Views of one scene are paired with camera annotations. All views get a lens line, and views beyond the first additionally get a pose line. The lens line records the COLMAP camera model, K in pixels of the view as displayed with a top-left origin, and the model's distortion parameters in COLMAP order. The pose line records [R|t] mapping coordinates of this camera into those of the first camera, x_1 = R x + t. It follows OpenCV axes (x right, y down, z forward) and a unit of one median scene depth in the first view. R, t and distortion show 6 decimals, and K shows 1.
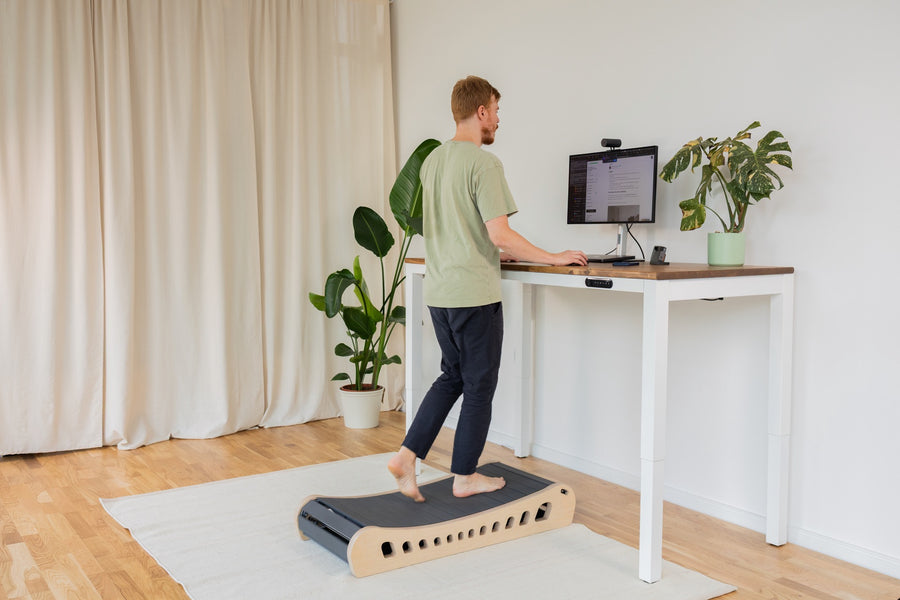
lens RADIAL K [[938.9, 0, 459.9], [0, 938.9, 298.5], [0, 0, 1]] dist [0.027074, 0.017257]
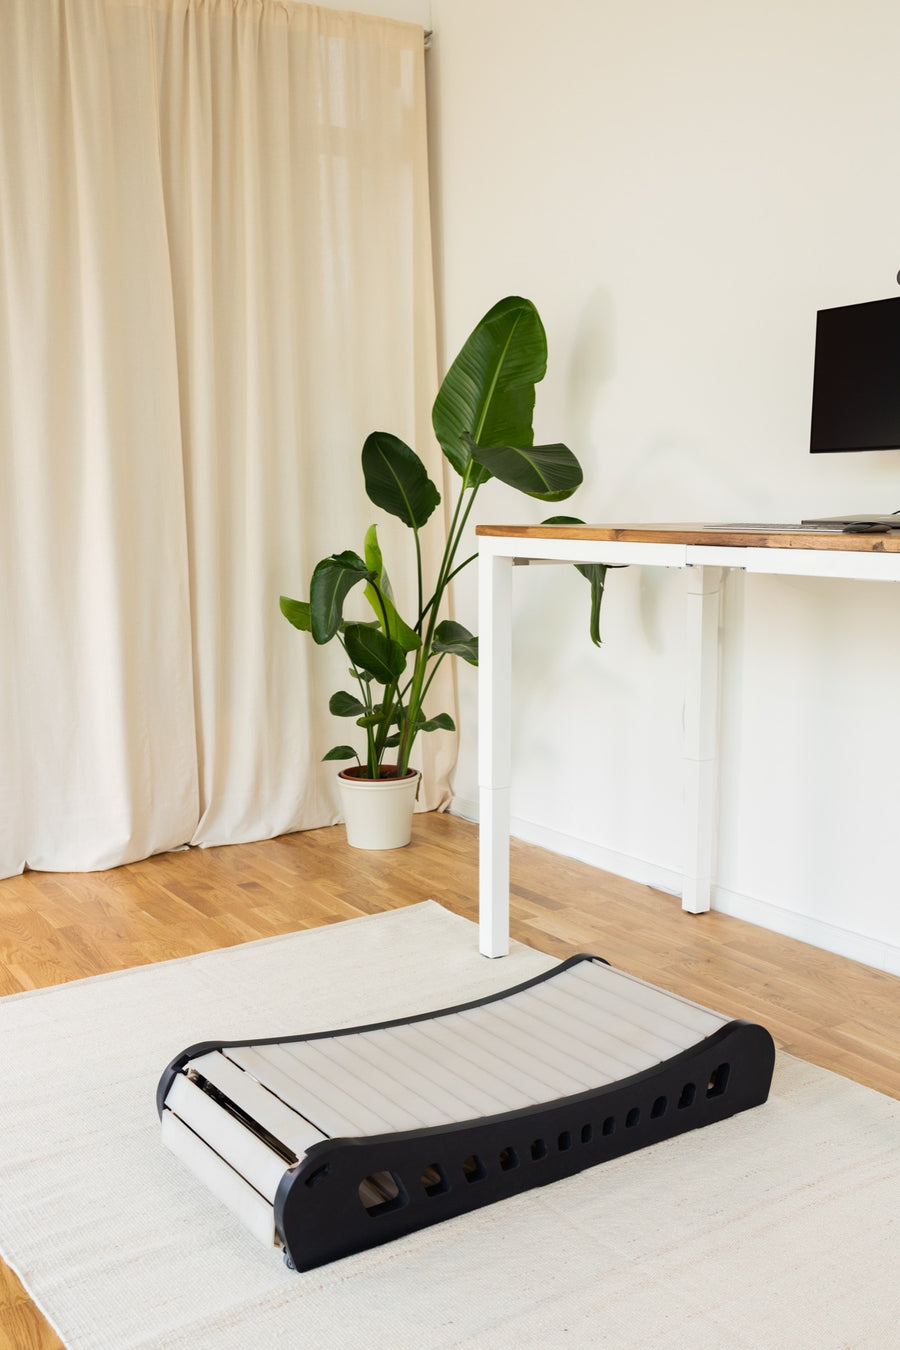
lens RADIAL K [[1374.9, 0, 450.0], [0, 1374.9, 675.0], [0, 0, 1]] dist [0.014725, 0.034807]
pose [[0.999698, -0.003183, -0.024355, -0.046503], [0.004413, 0.998708, 0.050617, -0.000842], [0.024163, -0.050709, 0.998421, 0.229008]]
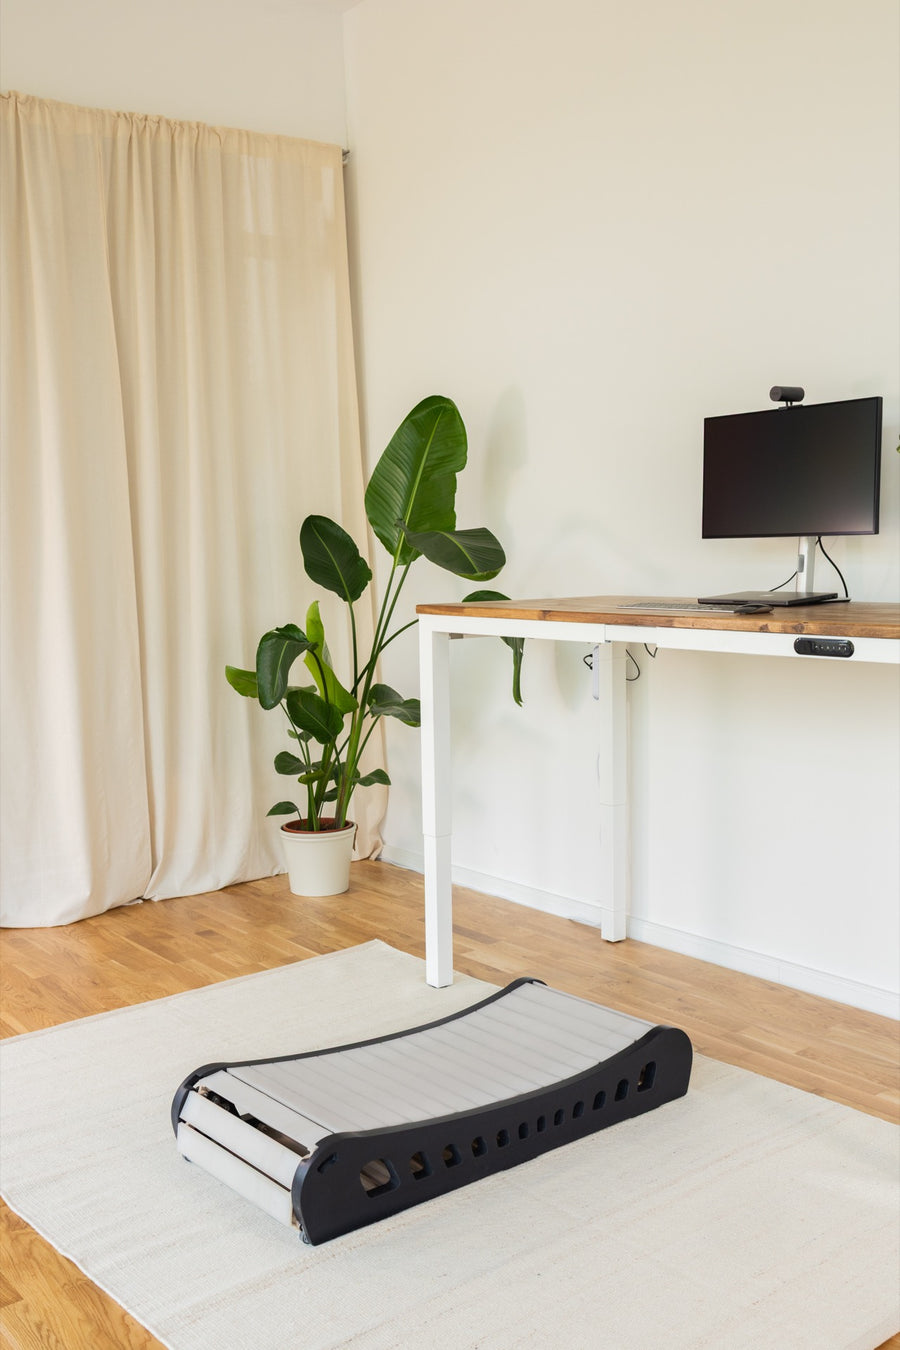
lens RADIAL K [[1408.4, 0, 450.0], [0, 1408.4, 675.0], [0, 0, 1]] dist [0.027074, 0.017257]
pose [[0.997688, -0.027042, 0.062352, -0.078530], [0.025842, 0.999467, 0.019969, -0.014803], [-0.062859, -0.018311, 0.997854, 0.128207]]
